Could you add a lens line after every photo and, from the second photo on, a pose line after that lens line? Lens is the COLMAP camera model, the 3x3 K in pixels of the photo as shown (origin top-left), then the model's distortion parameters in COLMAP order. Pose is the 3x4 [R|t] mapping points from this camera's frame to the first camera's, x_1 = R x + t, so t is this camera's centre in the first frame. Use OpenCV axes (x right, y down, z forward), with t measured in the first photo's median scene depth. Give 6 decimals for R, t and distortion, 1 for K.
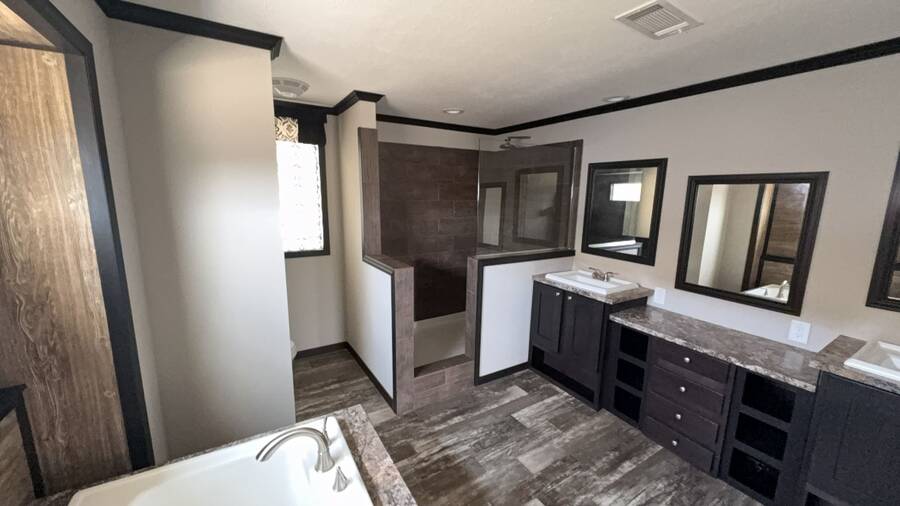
lens RADIAL K [[340.7, 0, 450.0], [0, 340.7, 253.0], [0, 0, 1]] dist [-0.001673, 0.000102]
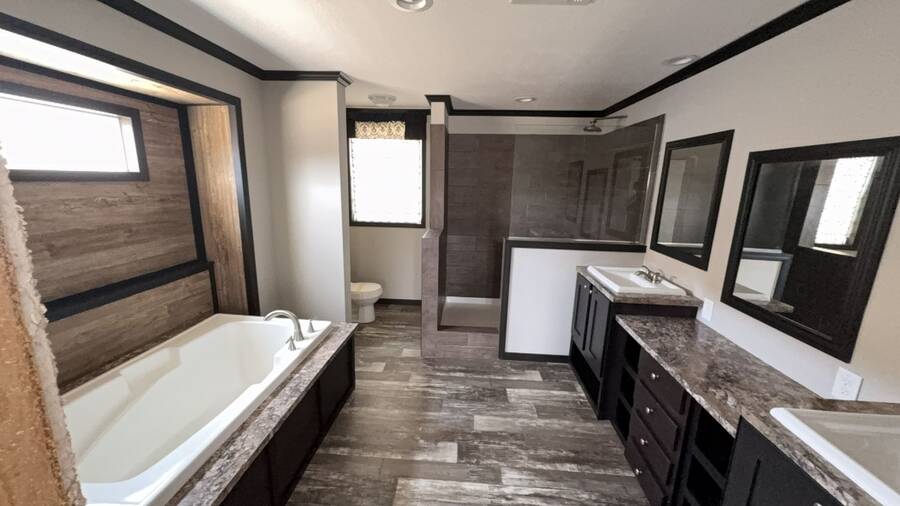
lens RADIAL K [[340.7, 0, 450.0], [0, 340.7, 253.0], [0, 0, 1]] dist [-0.001673, 0.000102]
pose [[0.817931, 0.123318, -0.561945, 0.550327], [-0.111563, 0.992214, 0.055355, 0.020361], [0.564396, 0.017416, 0.825321, 0.024608]]
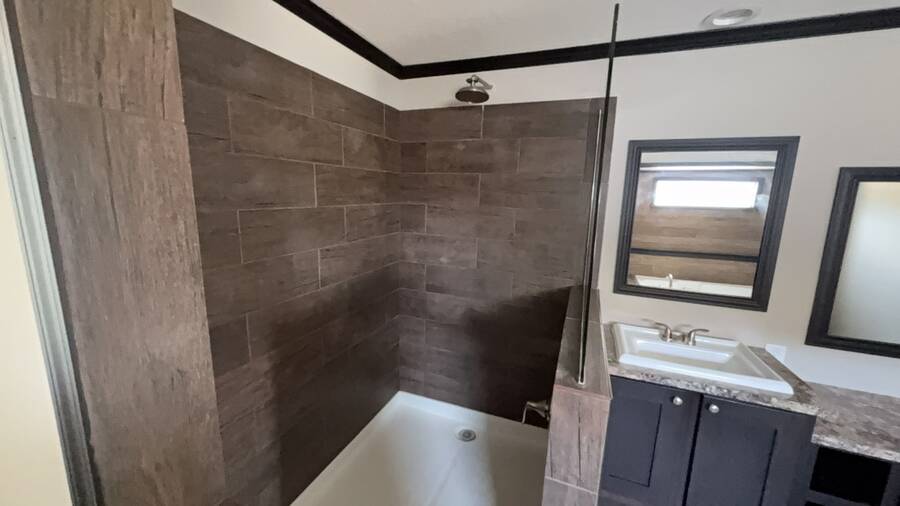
lens RADIAL K [[340.7, 0, 450.0], [0, 340.7, 253.0], [0, 0, 1]] dist [-0.001673, 0.000102]
pose [[0.803680, -0.096631, 0.587164, -0.217557], [0.089629, 0.995127, 0.041091, -0.143917], [-0.588273, 0.019603, 0.808425, 0.830181]]
